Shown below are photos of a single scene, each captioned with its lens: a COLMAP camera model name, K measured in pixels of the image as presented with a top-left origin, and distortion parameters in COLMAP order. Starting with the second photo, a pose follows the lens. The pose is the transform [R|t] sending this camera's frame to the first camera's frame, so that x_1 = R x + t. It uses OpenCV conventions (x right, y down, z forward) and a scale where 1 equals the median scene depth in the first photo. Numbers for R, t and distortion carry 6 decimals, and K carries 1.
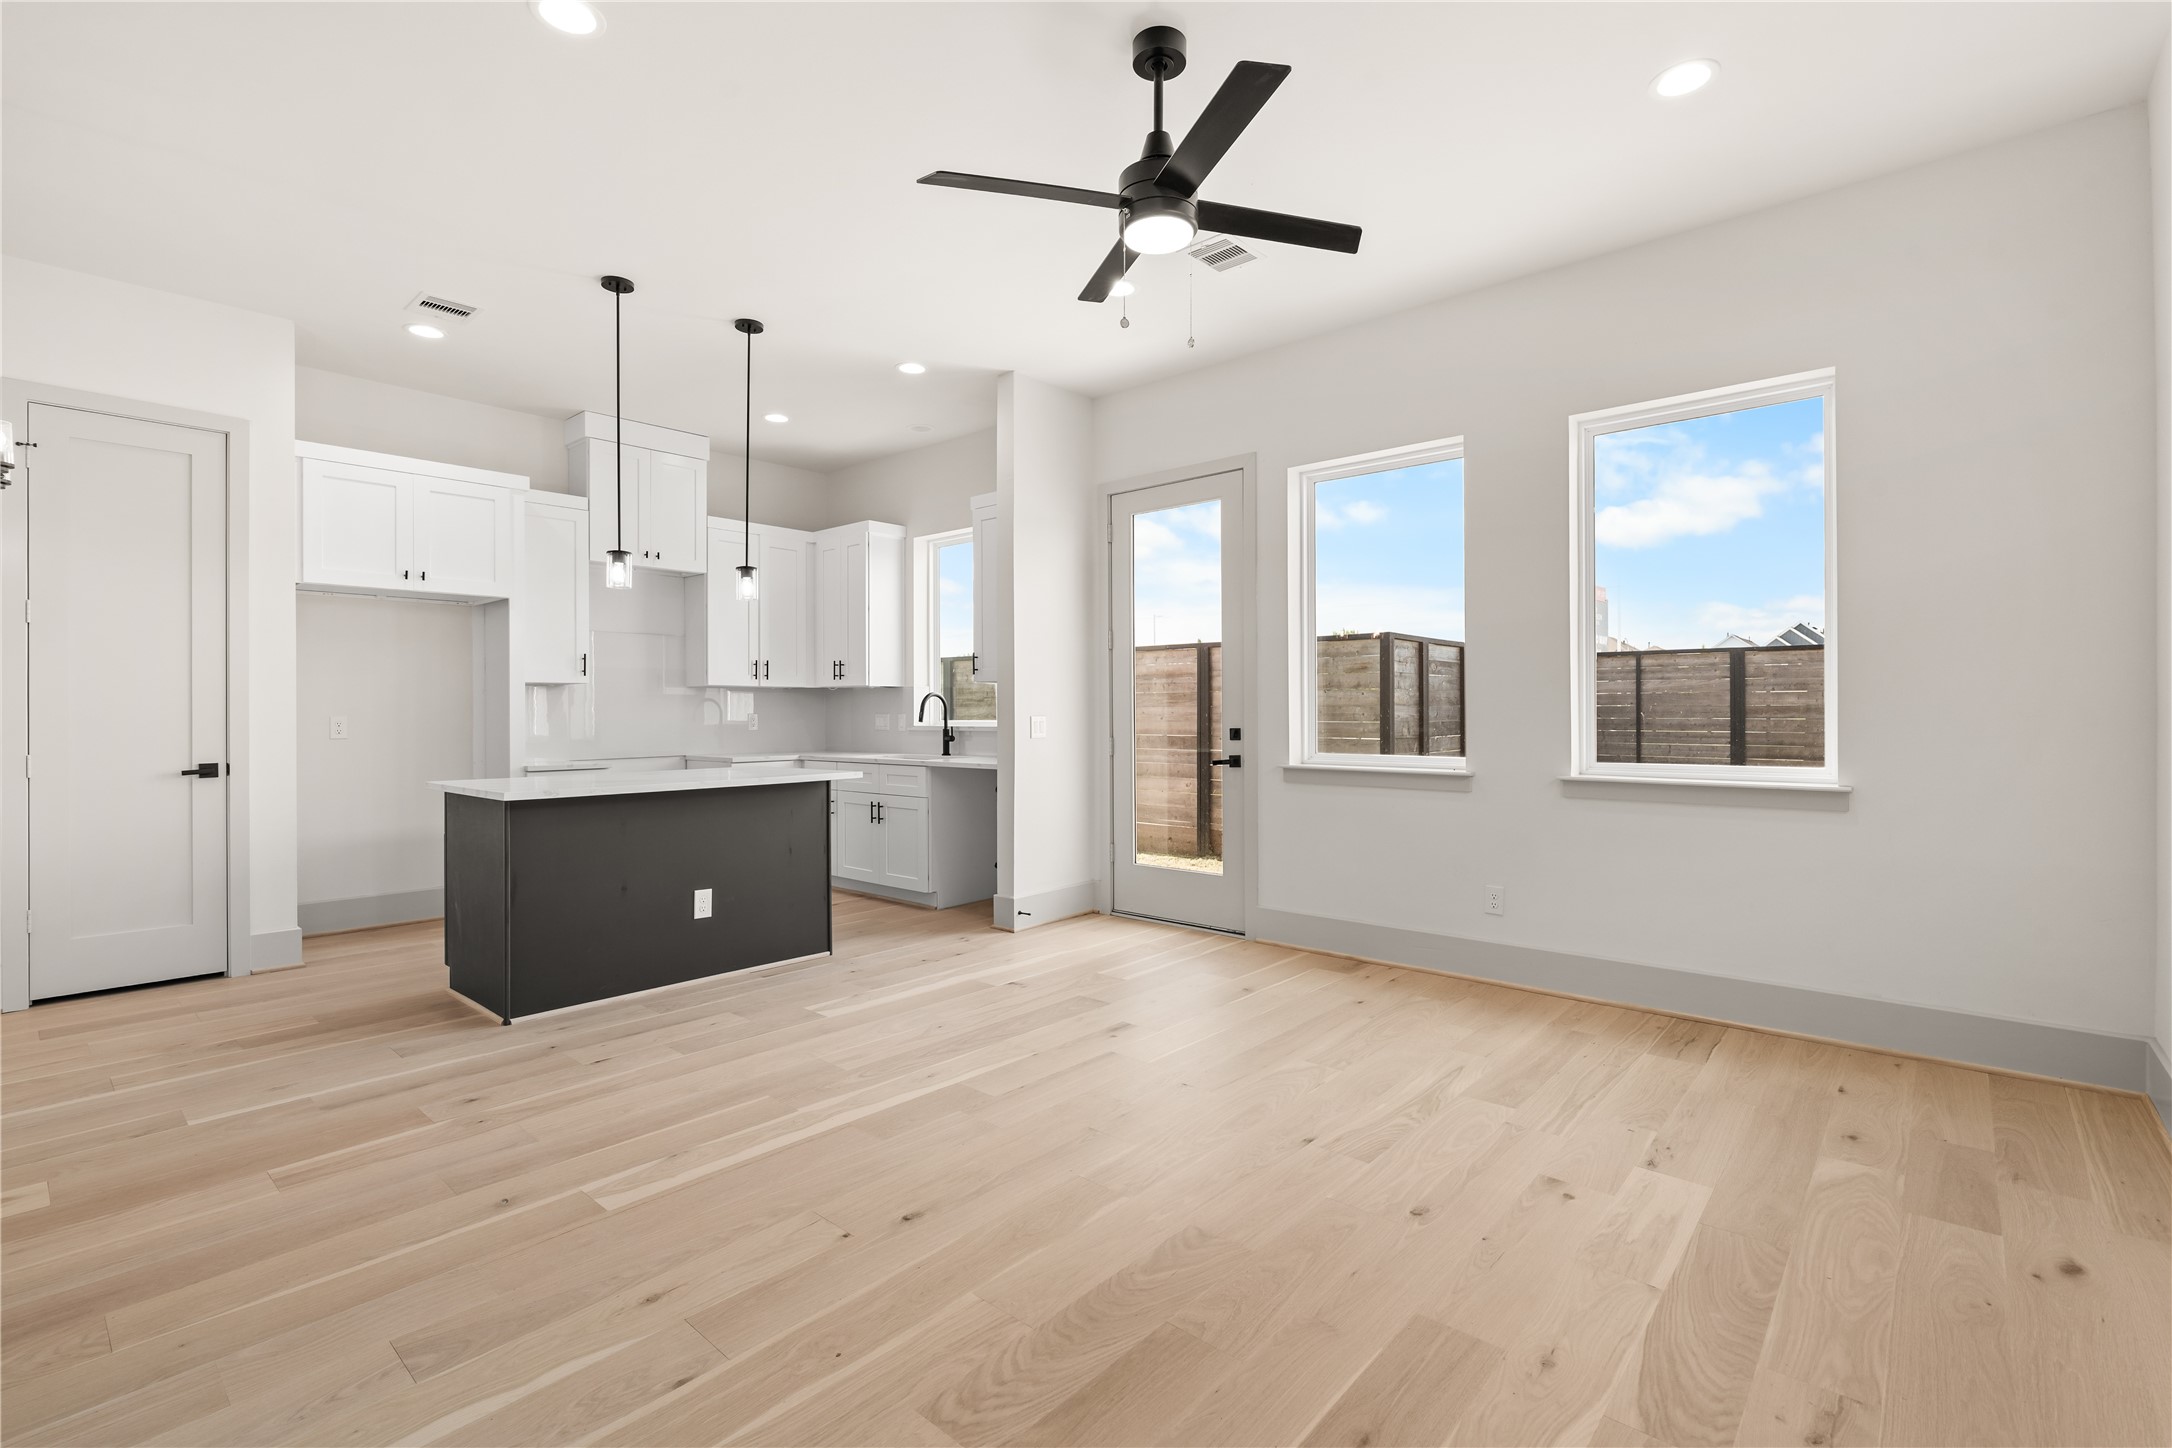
lens RADIAL K [[973.7, 0, 1087.6], [0, 973.7, 715.4], [0, 0, 1]] dist [-0.004874, 0.000407]
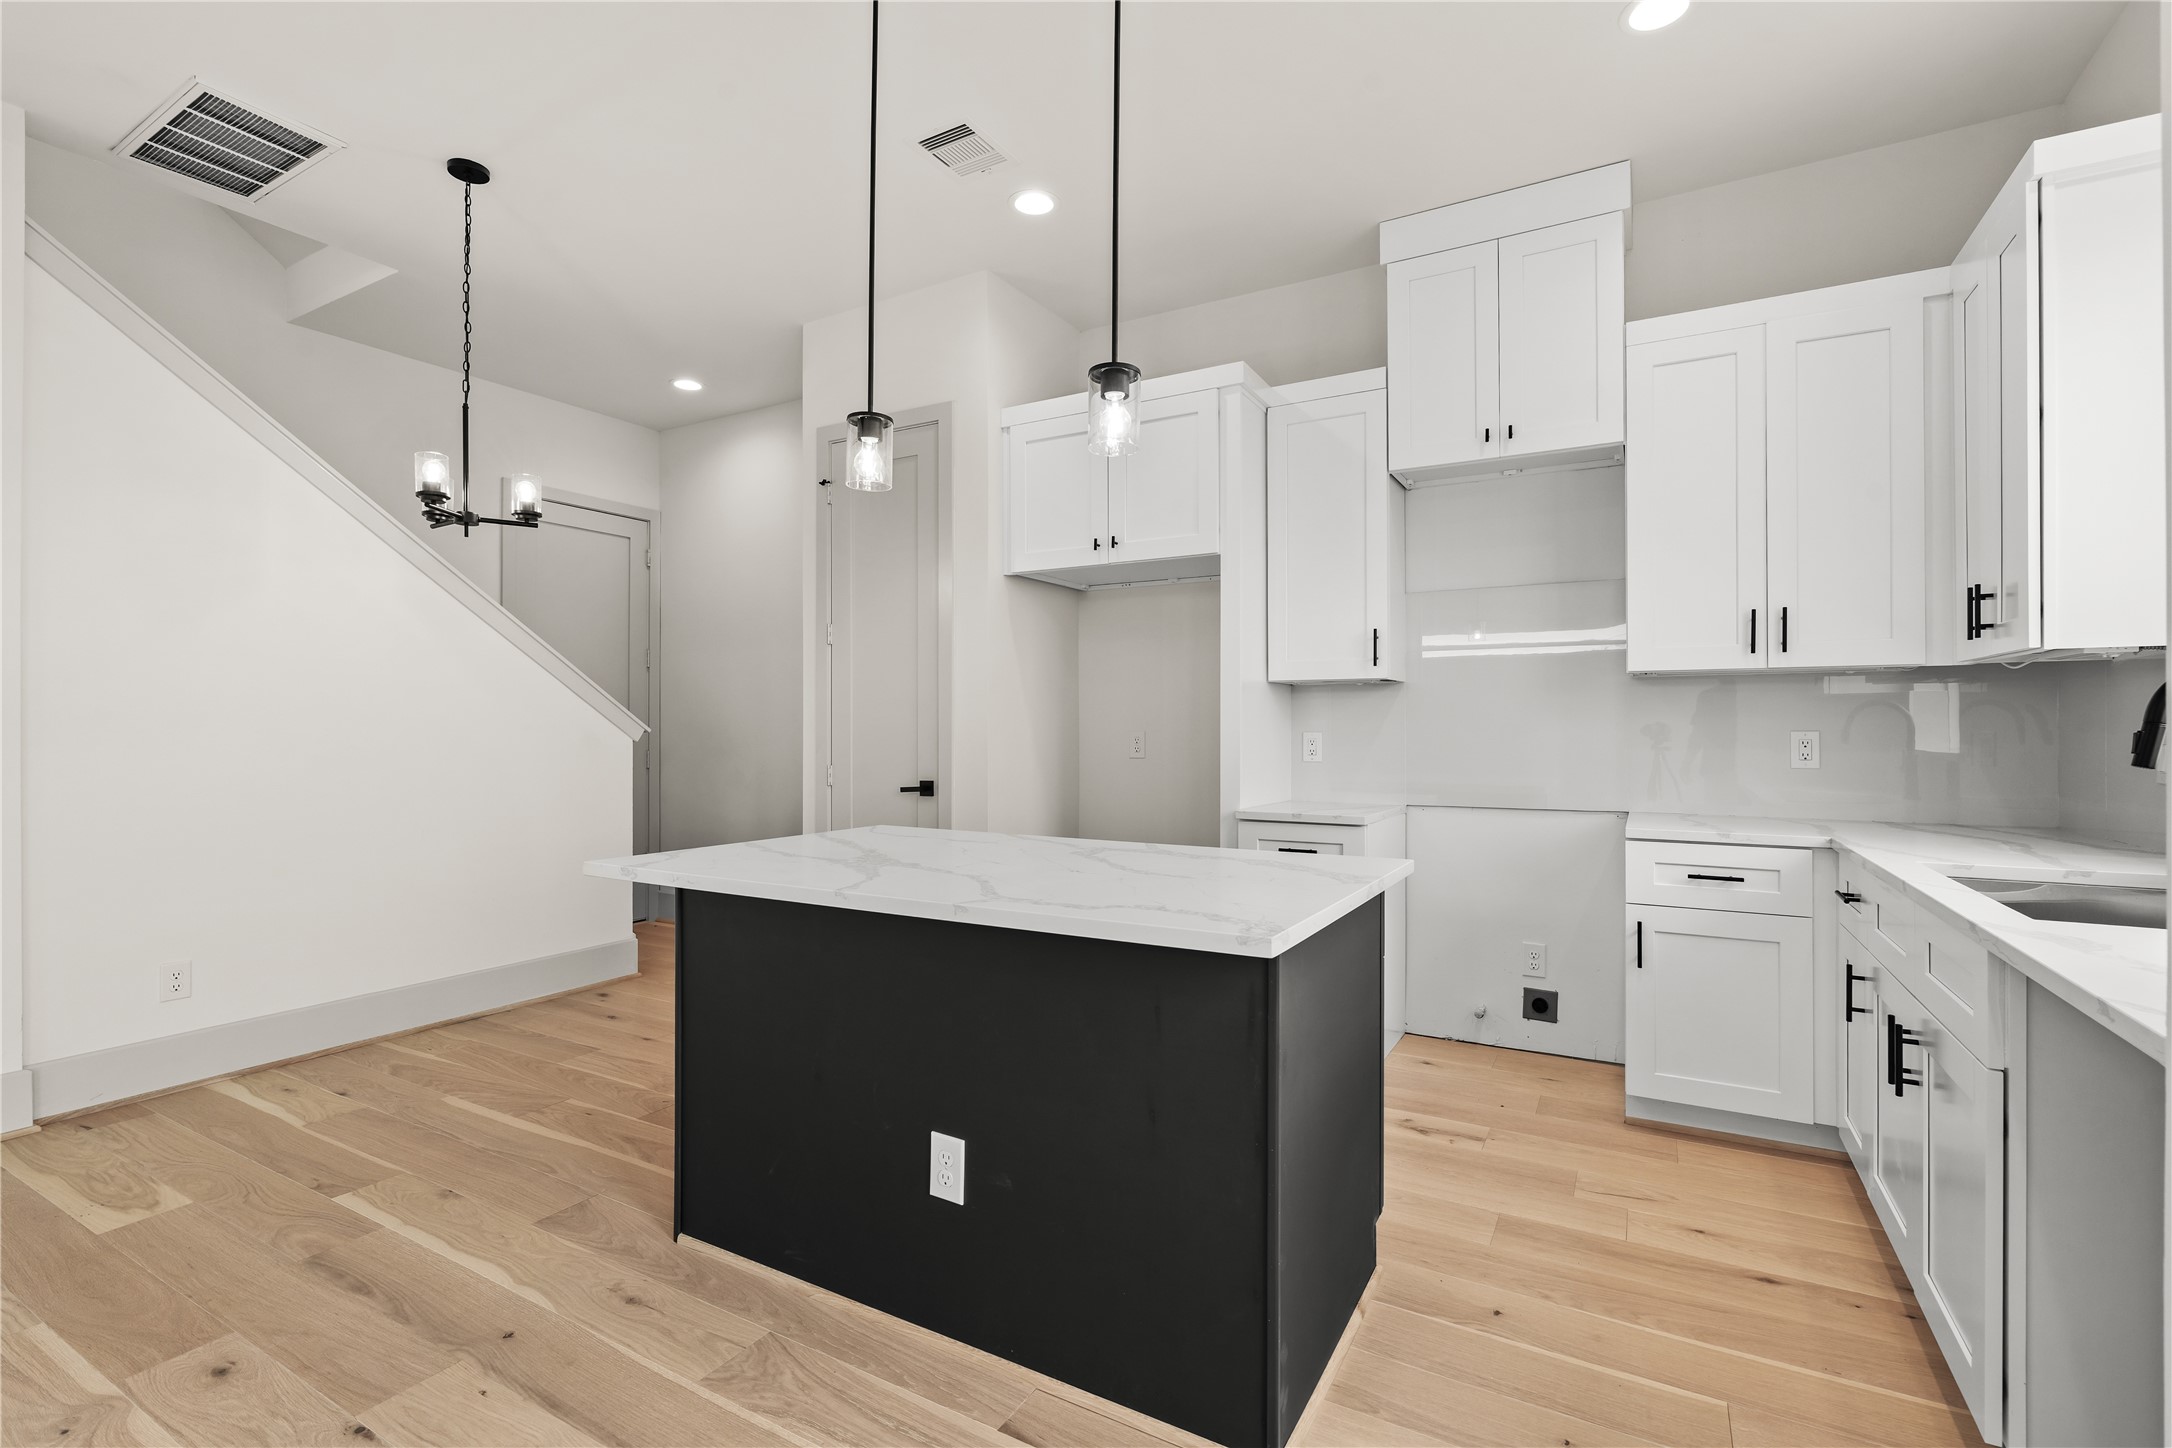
lens RADIAL K [[973.7, 0, 1087.6], [0, 973.7, 715.4], [0, 0, 1]] dist [-0.004874, 0.000407]
pose [[0.199105, -0.009815, -0.979929, 0.047874], [-0.003104, 0.999939, -0.010646, -0.004139], [0.979973, 0.005161, 0.199063, 1.039050]]
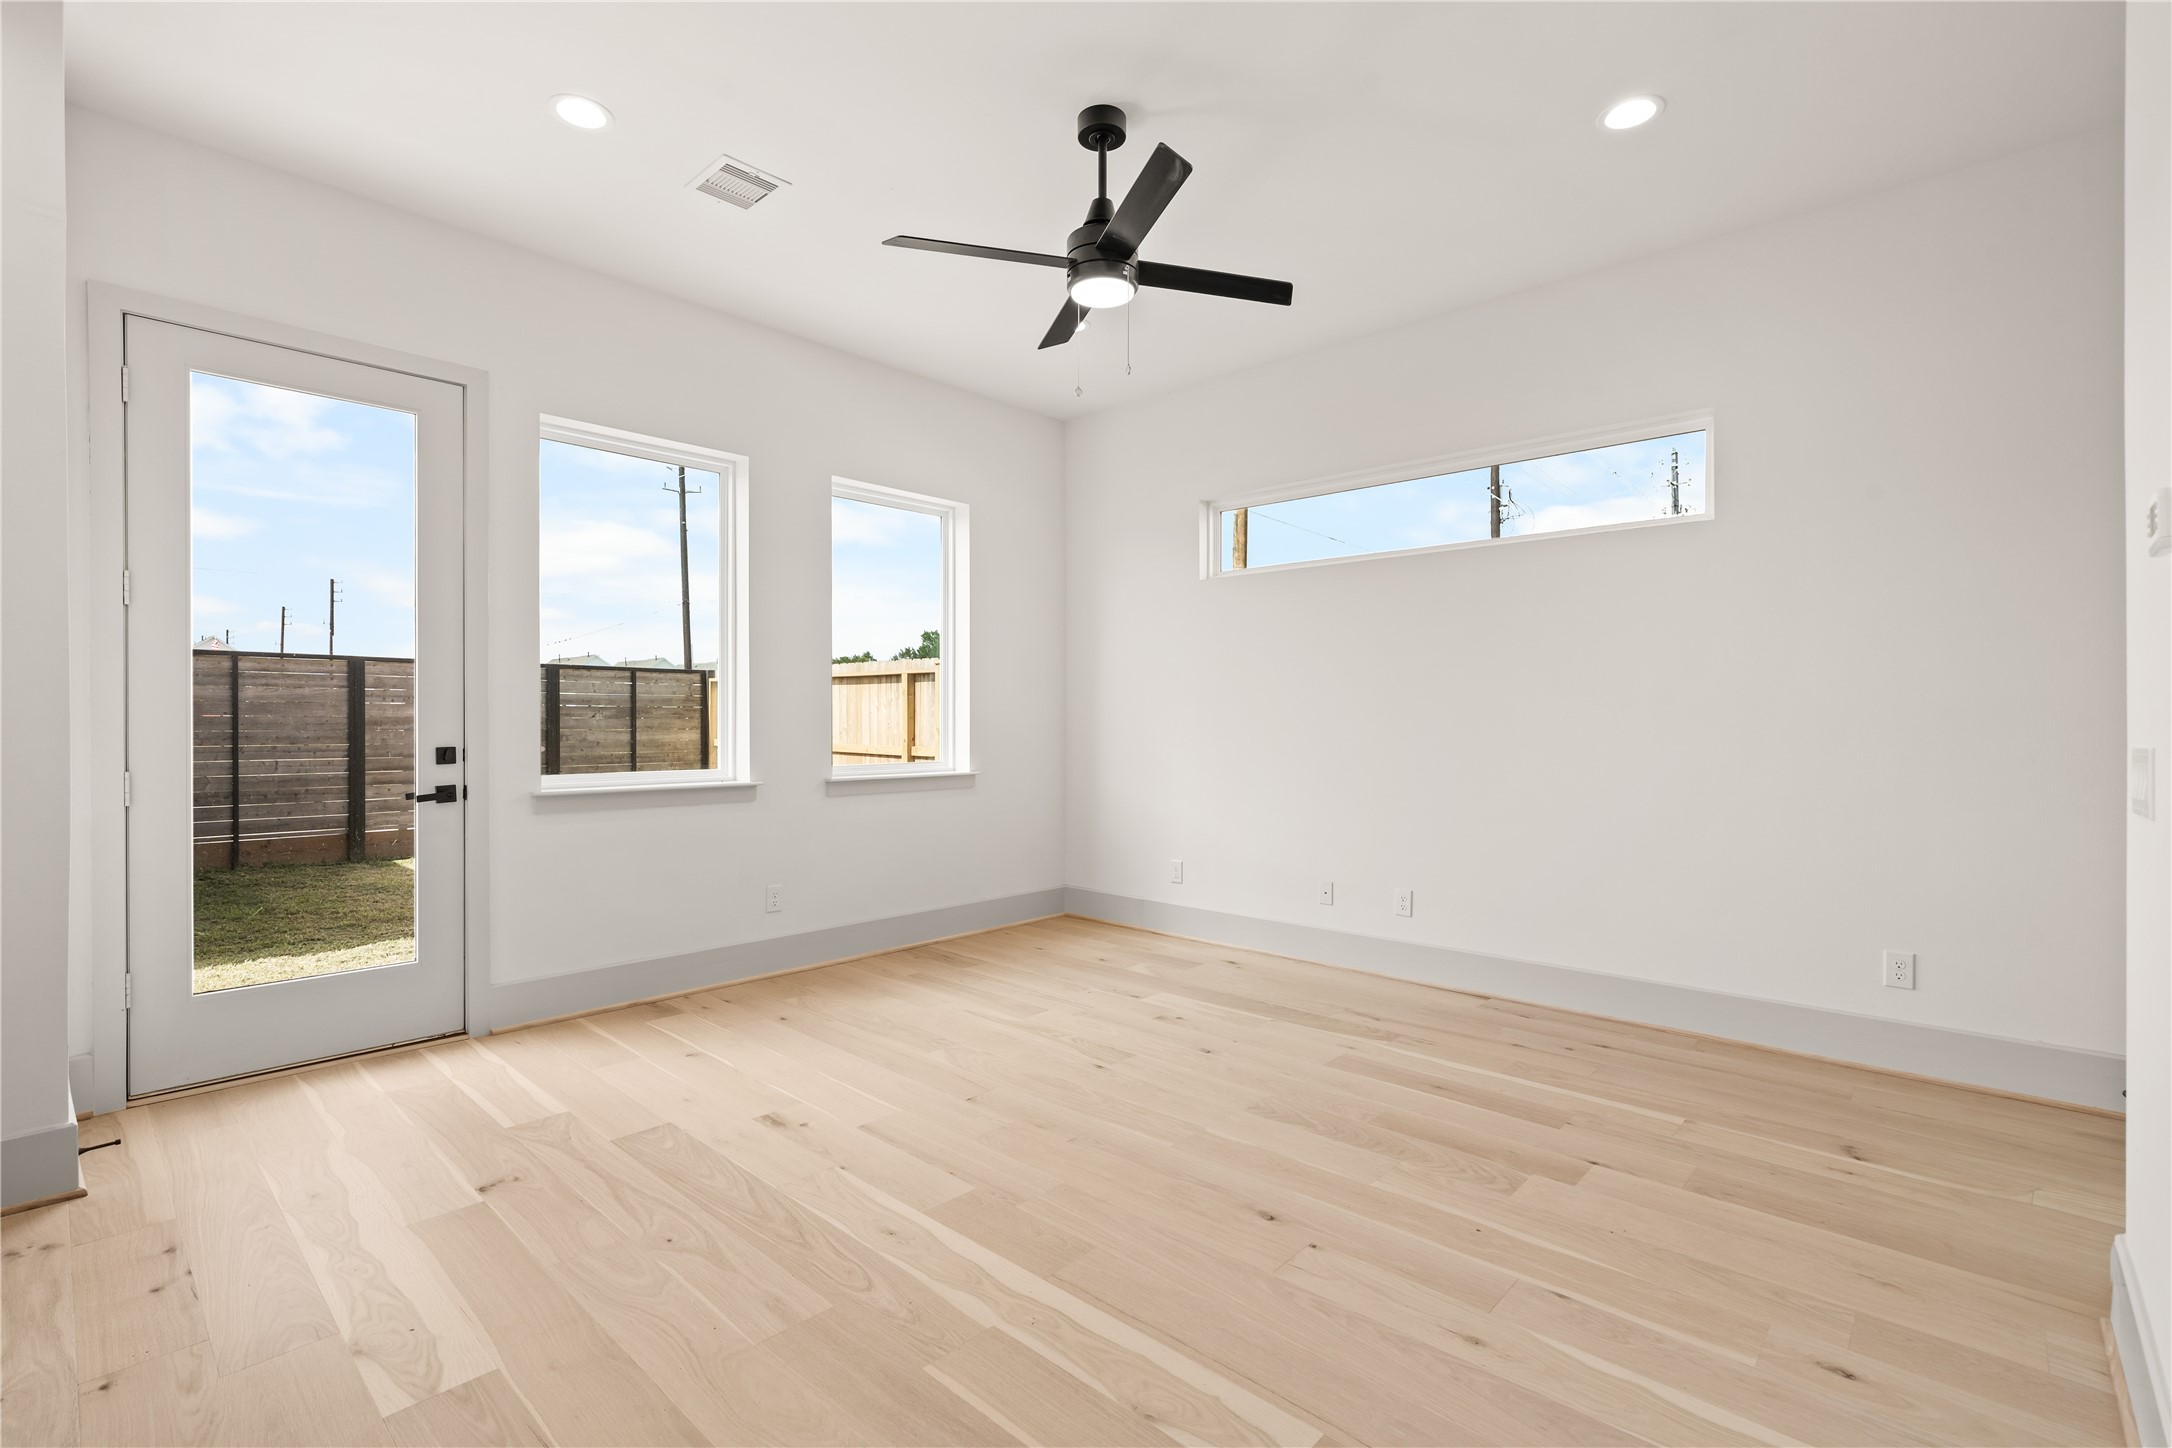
lens RADIAL K [[975.3, 0, 1080.8], [0, 975.3, 727.2], [0, 0, 1]] dist [-0.002186, -0.000263]
pose [[0.028129, -0.003044, 0.999600, -0.688568], [0.002293, 0.999993, 0.002981, -0.003046], [-0.999602, 0.002208, 0.028136, 0.660720]]
